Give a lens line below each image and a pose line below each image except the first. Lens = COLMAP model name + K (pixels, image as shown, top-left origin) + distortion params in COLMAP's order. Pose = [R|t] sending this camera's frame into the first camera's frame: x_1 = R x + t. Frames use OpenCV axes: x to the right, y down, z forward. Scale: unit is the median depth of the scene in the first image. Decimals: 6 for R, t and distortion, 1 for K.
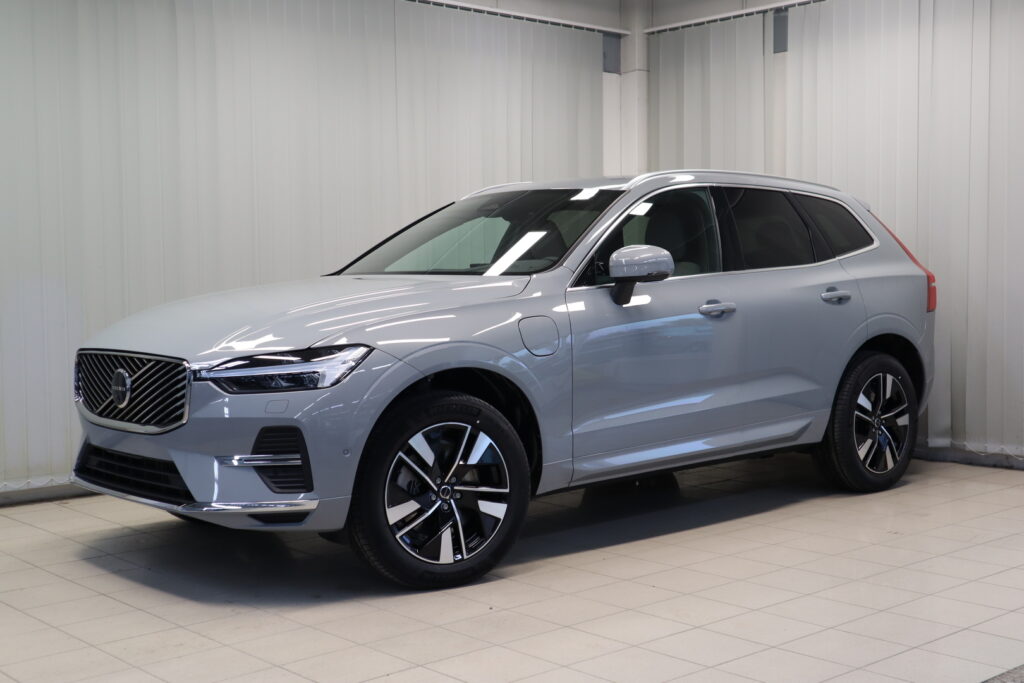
lens RADIAL K [[1335.1, 0, 508.2], [0, 1335.1, 342.6], [0, 0, 1]] dist [0.024738, 0.000000]
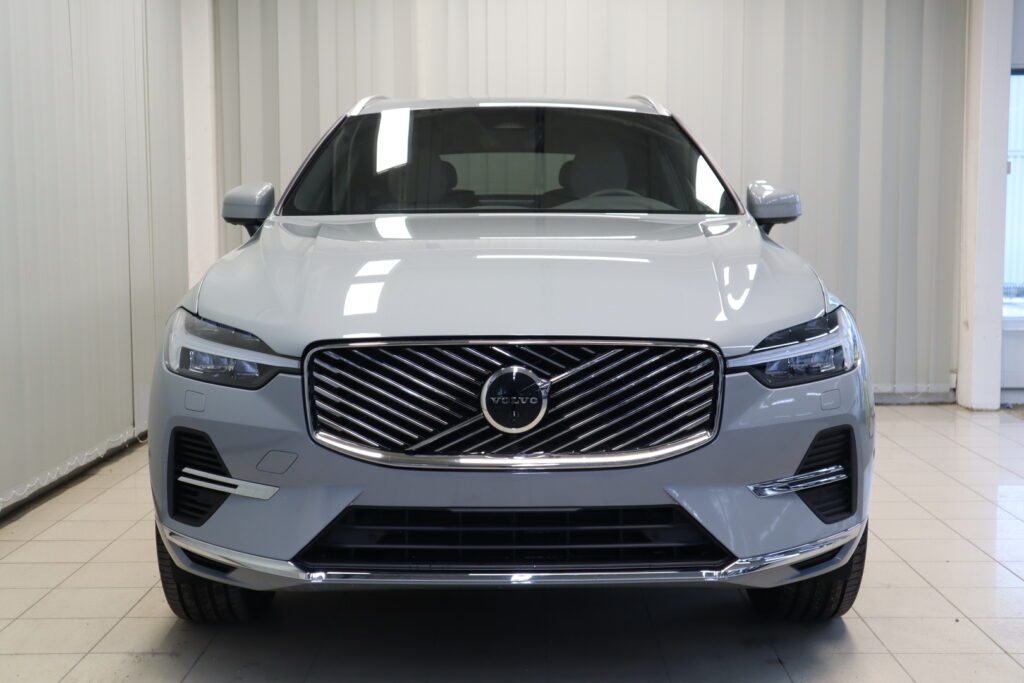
lens RADIAL K [[1335.1, 0, 512.9], [0, 1335.1, 341.5], [0, 0, 1]] dist [0.024738, 0.000000]
pose [[0.680493, -0.063902, 0.729962, -0.725629], [0.041377, 0.997952, 0.048790, -0.020834], [-0.731585, -0.002997, 0.681744, 0.600310]]
